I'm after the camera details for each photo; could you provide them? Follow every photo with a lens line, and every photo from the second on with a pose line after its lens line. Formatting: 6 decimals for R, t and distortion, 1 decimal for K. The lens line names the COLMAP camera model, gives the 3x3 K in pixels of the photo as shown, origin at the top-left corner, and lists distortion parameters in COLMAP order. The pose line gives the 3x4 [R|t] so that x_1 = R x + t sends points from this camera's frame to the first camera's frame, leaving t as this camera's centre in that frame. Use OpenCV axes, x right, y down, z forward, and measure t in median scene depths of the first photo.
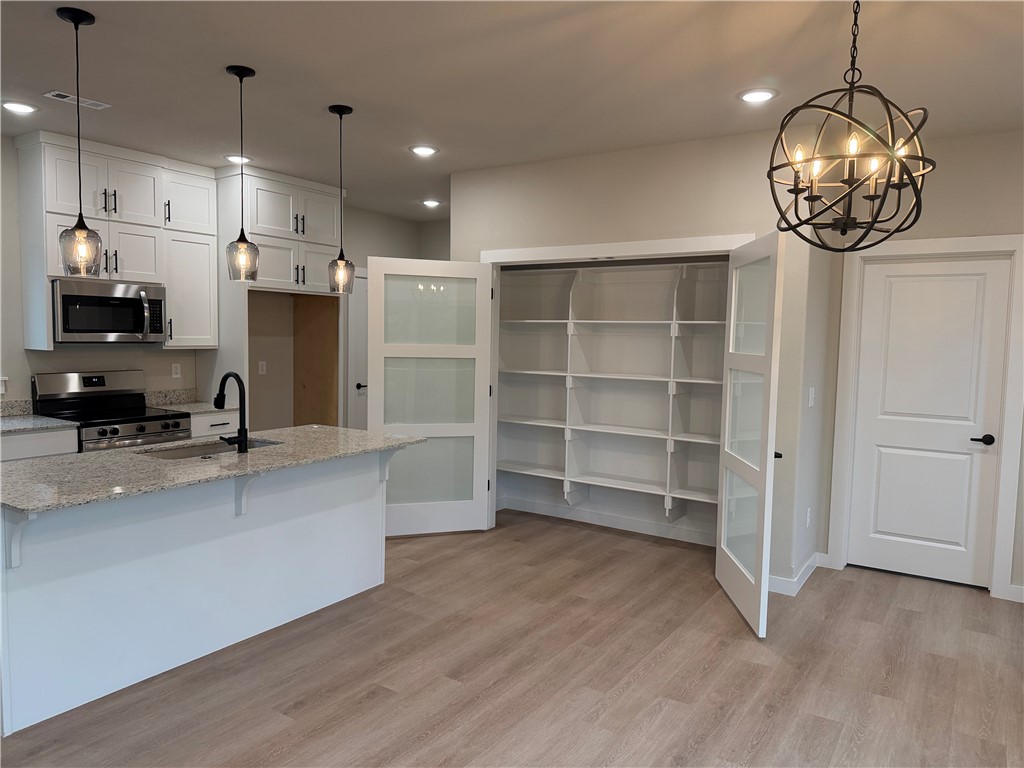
lens RADIAL K [[713.3, 0, 504.7], [0, 713.3, 387.3], [0, 0, 1]] dist [0.094986, -0.162150]
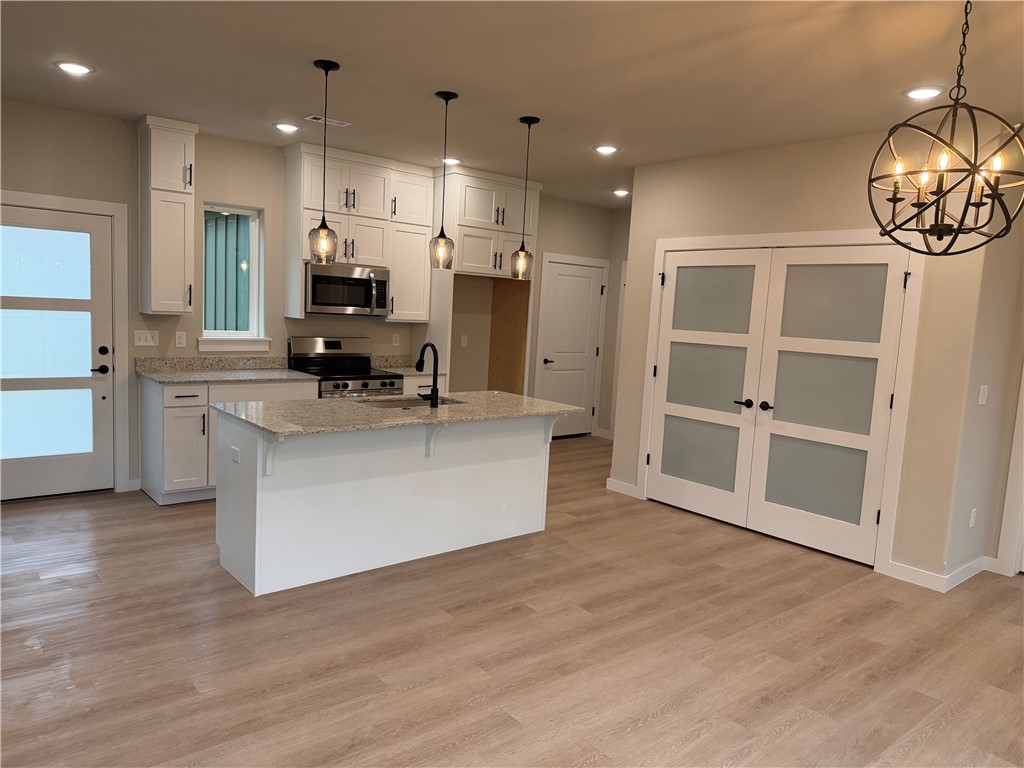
lens RADIAL K [[708.3, 0, 513.4], [0, 708.3, 388.6], [0, 0, 1]] dist [0.102951, -0.159614]
pose [[0.959371, 0.064184, -0.274749, 0.089008], [-0.055912, 0.997718, 0.037840, 0.003519], [0.276551, -0.020941, 0.960771, -0.117935]]
